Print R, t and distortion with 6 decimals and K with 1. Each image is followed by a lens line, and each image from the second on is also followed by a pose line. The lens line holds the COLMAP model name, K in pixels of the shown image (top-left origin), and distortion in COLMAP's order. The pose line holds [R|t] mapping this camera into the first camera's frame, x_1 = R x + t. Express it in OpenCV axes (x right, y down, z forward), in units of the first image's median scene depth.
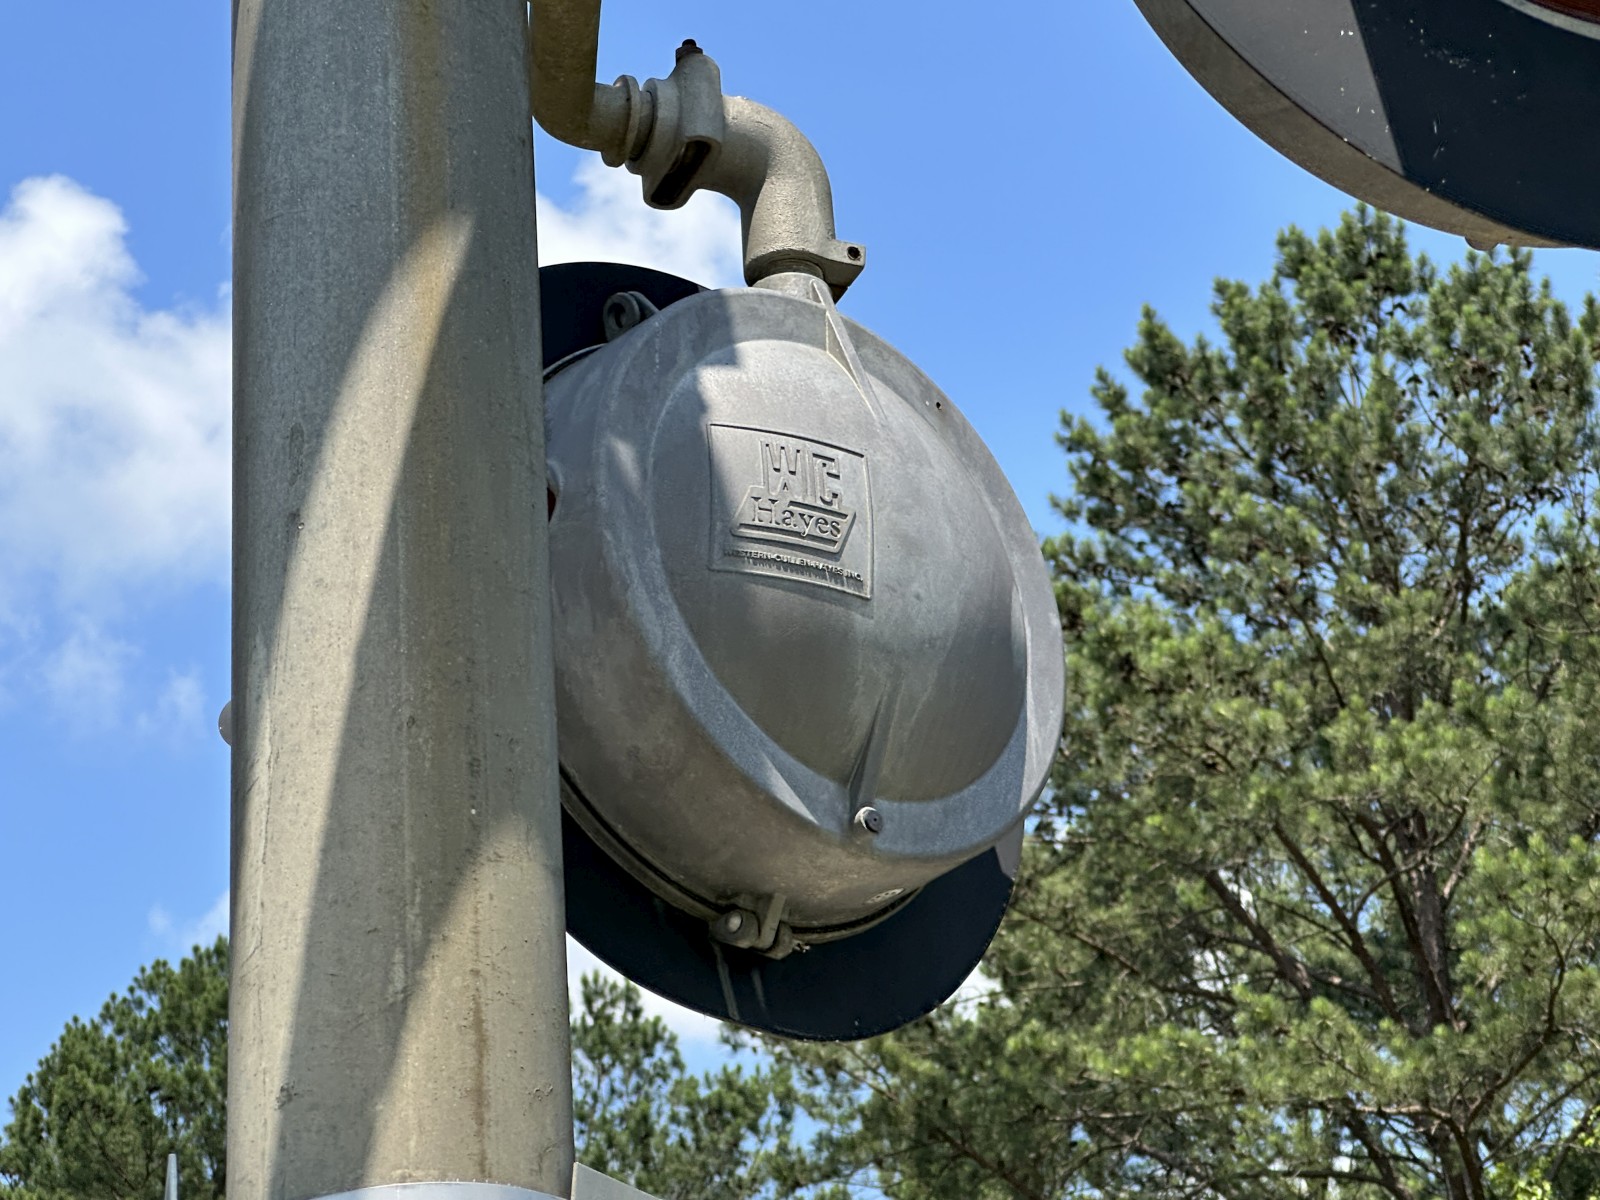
lens RADIAL K [[3780.2, 0, 846.8], [0, 3780.2, 596.0], [0, 0, 1]] dist [0.378719, 0.000000]
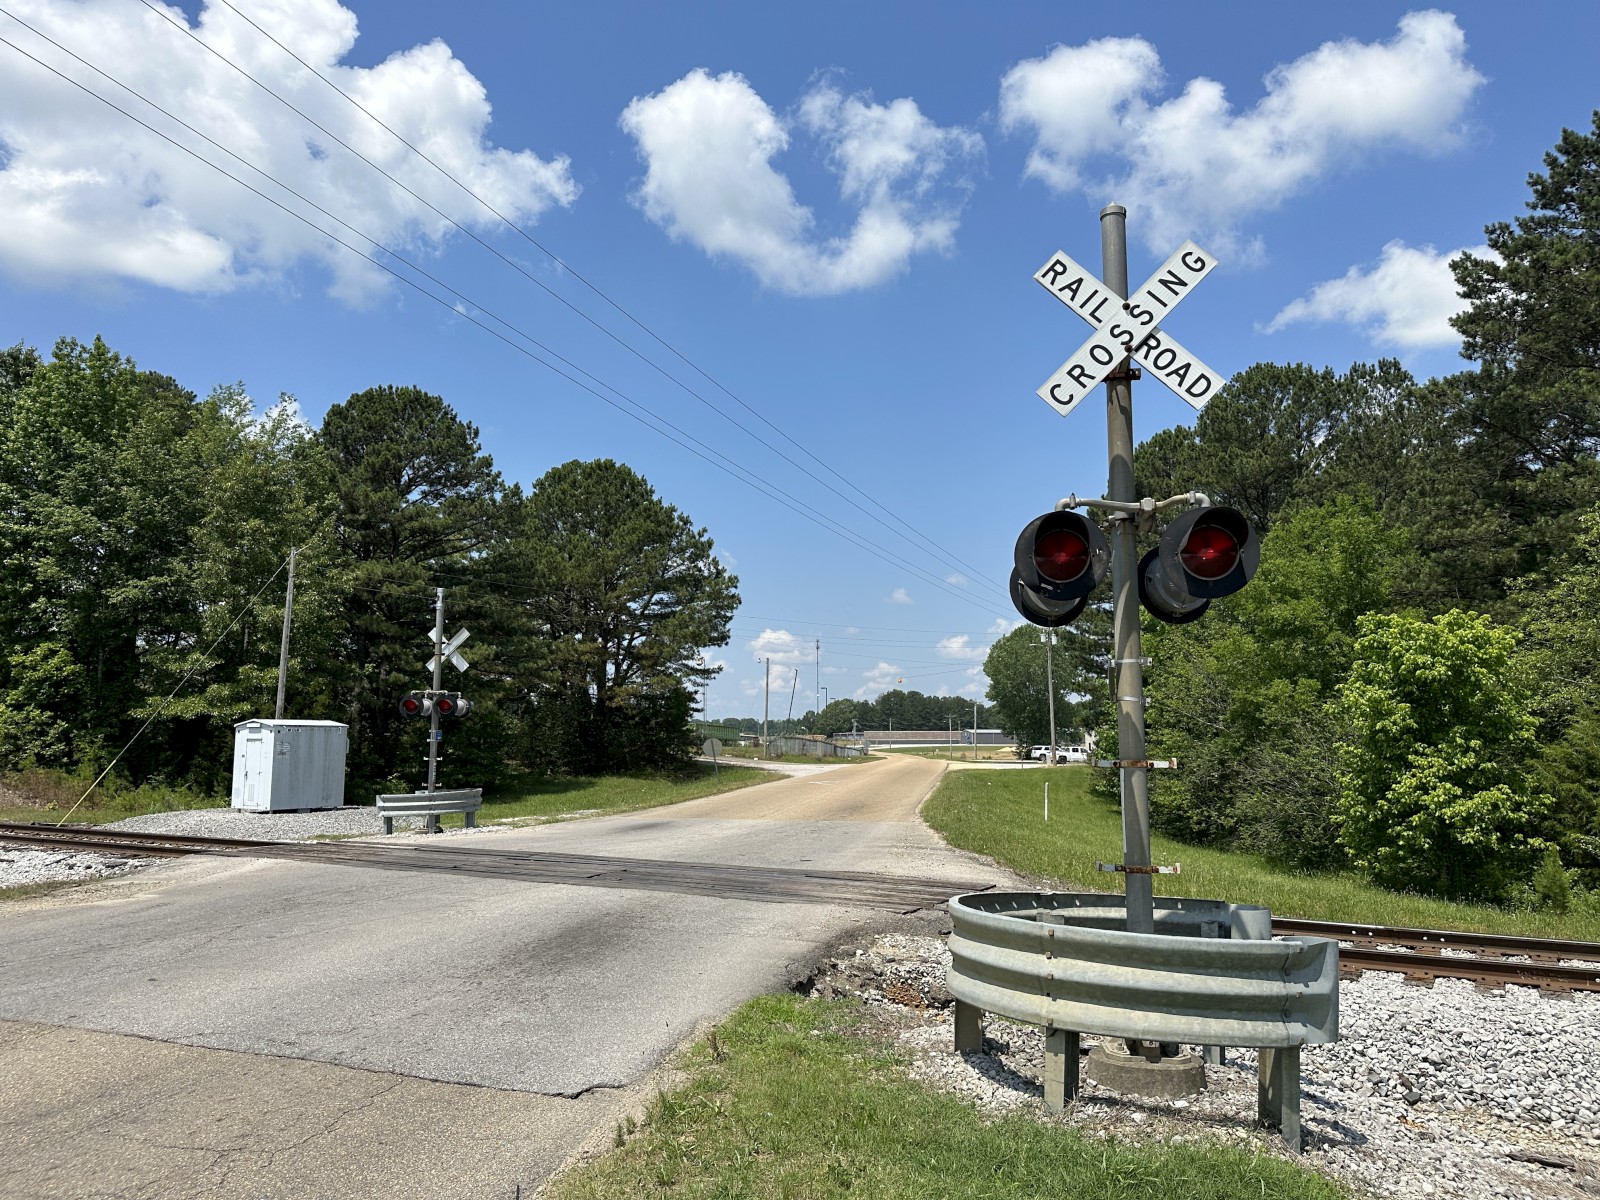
lens RADIAL K [[1147.0, 0, 793.9], [0, 1147.0, 603.3], [0, 0, 1]] dist [0.050330, -0.070907]
pose [[0.845141, -0.011932, -0.534410, 0.052382], [0.174221, 0.951309, 0.254281, -0.062441], [0.505355, -0.308009, 0.806069, -0.140617]]
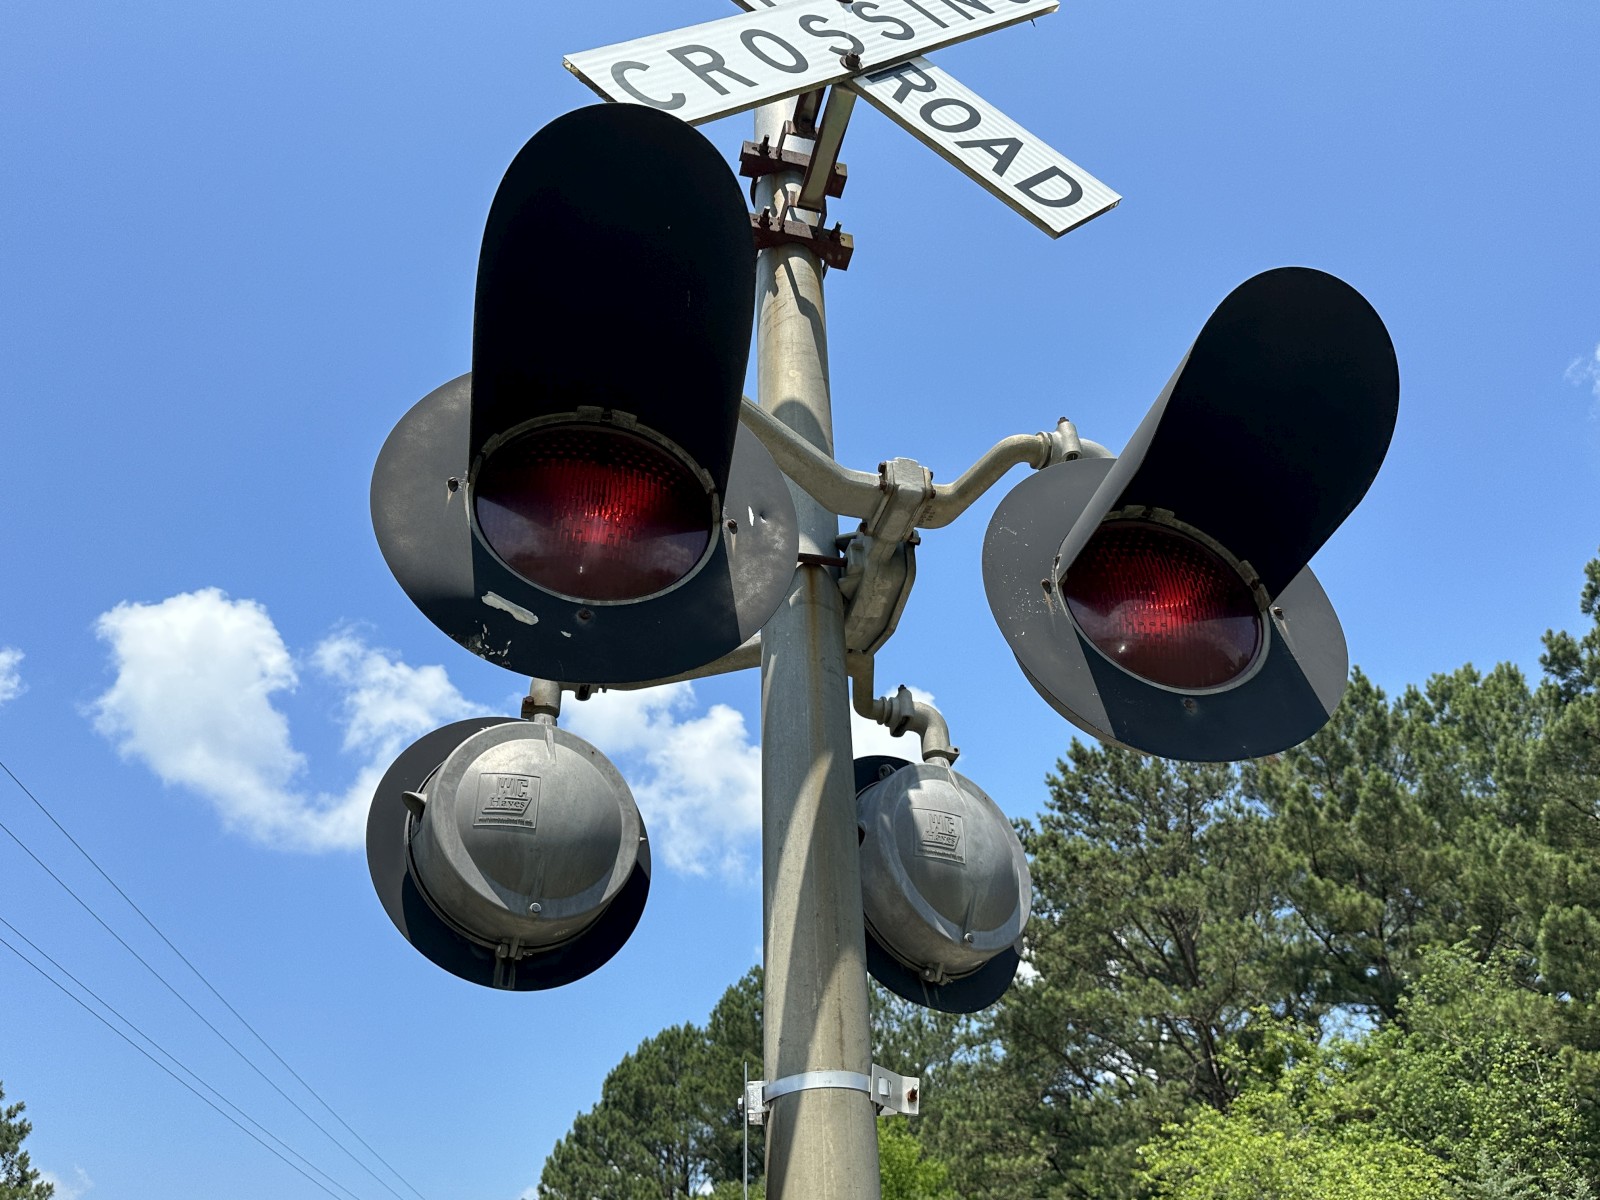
lens RADIAL K [[1239.6, 0, 793.3], [0, 1239.6, 596.3], [0, 0, 1]] dist [0.075471, -0.109485]
pose [[0.988788, -0.053950, -0.139236, 0.003505], [0.026719, 0.981326, -0.190488, -0.004165], [0.146913, 0.184632, 0.971765, -0.010032]]
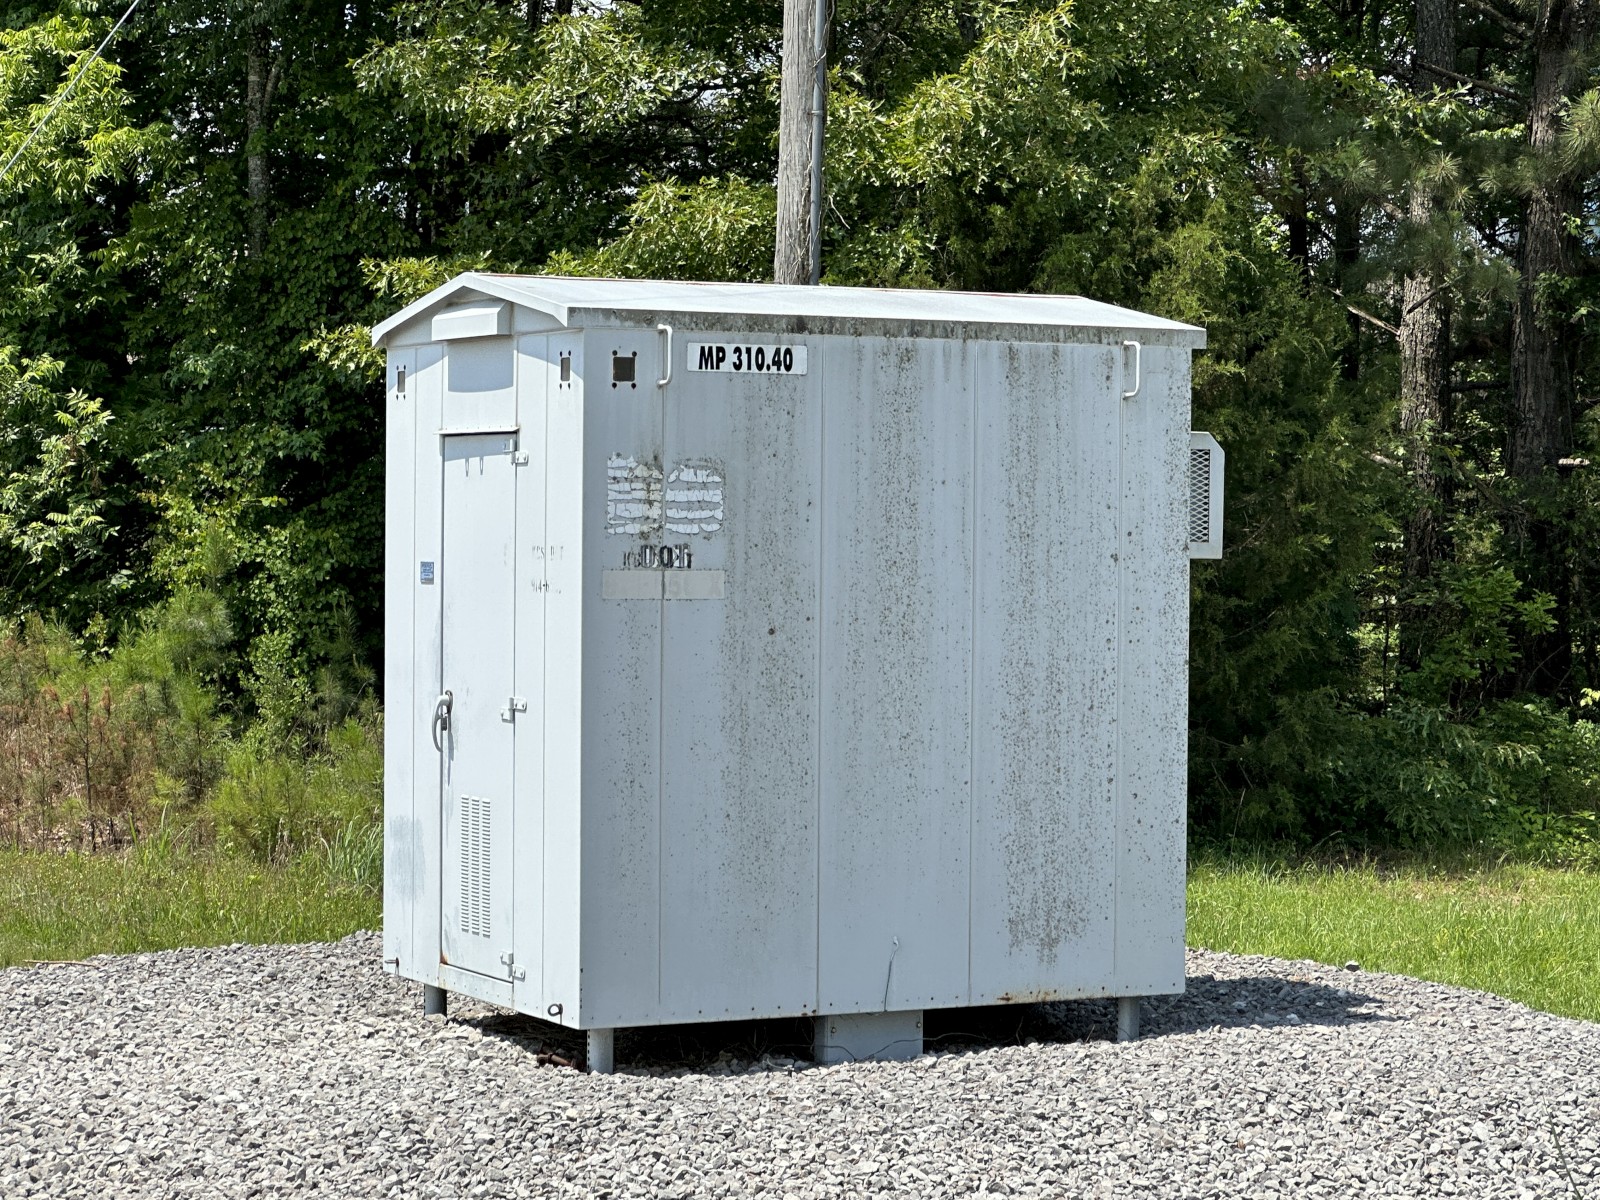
lens RADIAL K [[3768.4, 0, 809.0], [0, 3768.4, 604.5], [0, 0, 1]] dist [0.160570, 0.000000]
pose [[0.446335, 0.072886, -0.891893, -0.456838], [0.334281, 0.910946, 0.241730, 0.135374], [0.830085, -0.406036, 0.382223, 0.228303]]
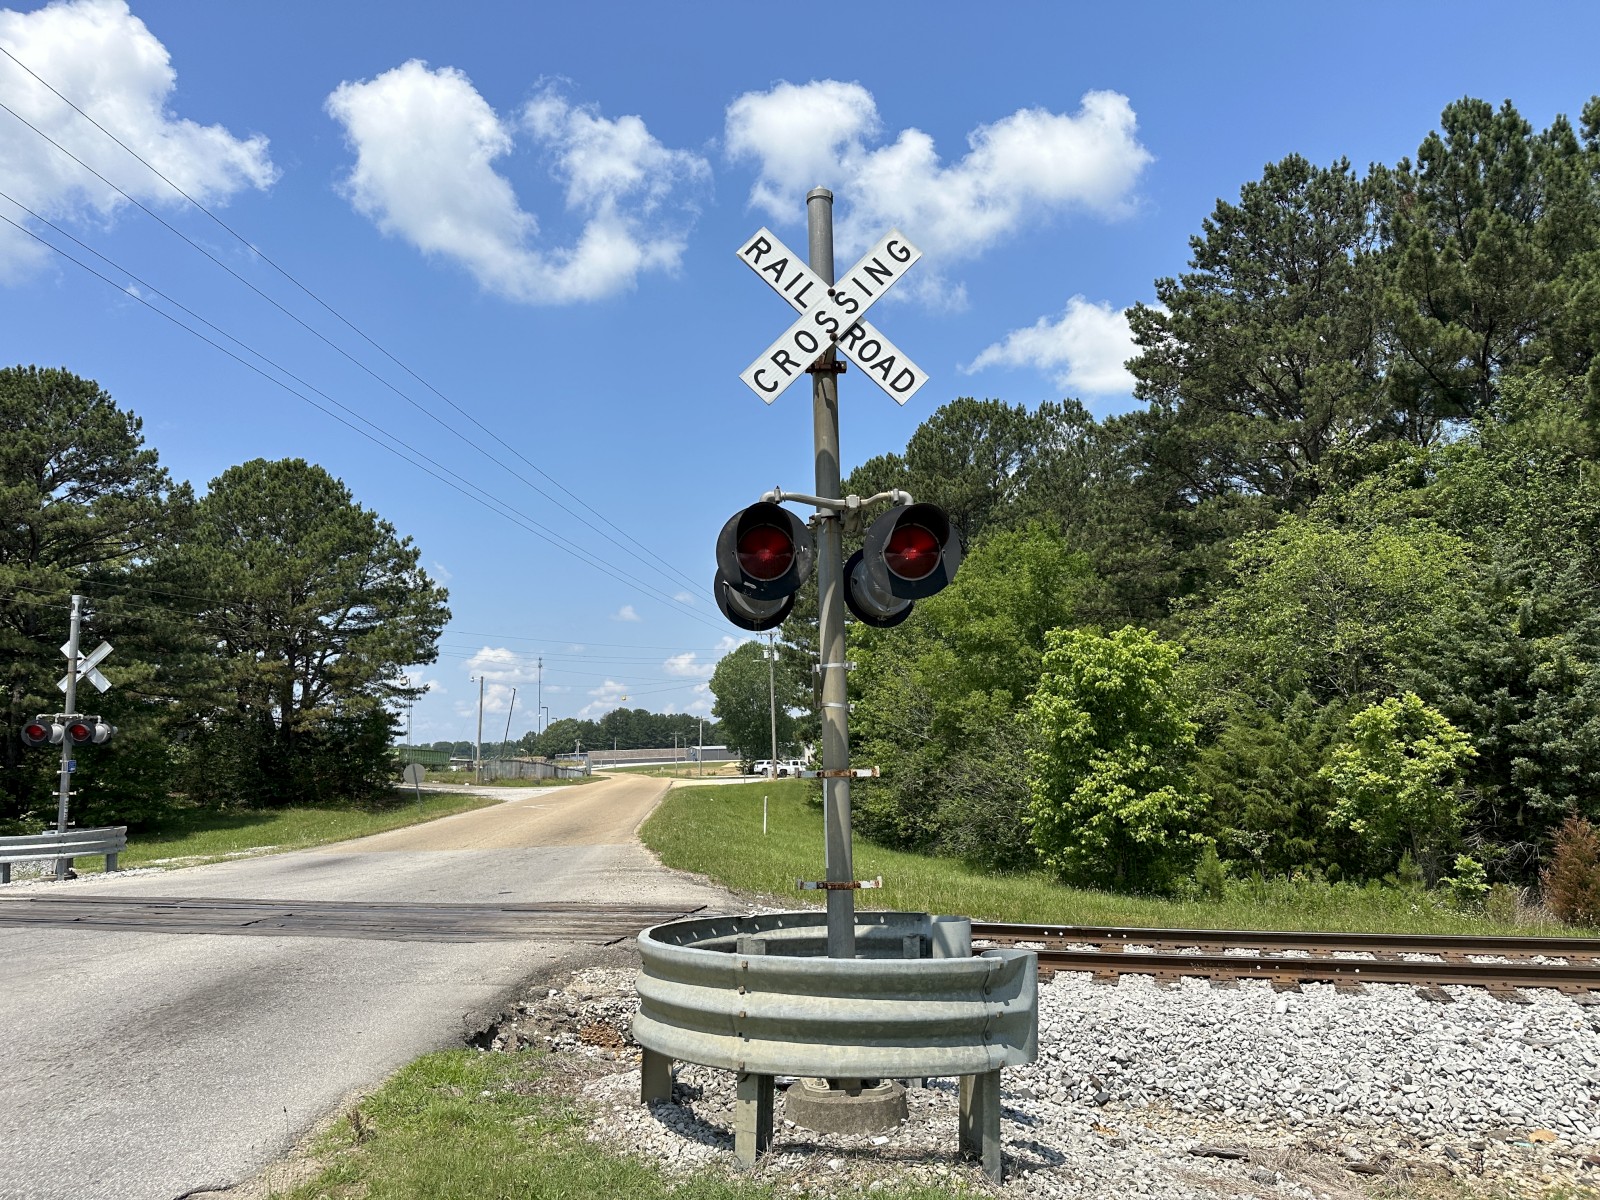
lens RADIAL K [[1147.0, 0, 808.7], [0, 1147.0, 597.5], [0, 0, 1]] dist [0.050330, -0.070907]
pose [[0.951207, -0.013415, -0.308261, 0.049273], [0.100783, 0.957766, 0.269309, -0.054376], [0.291629, -0.287236, 0.912386, -0.124394]]
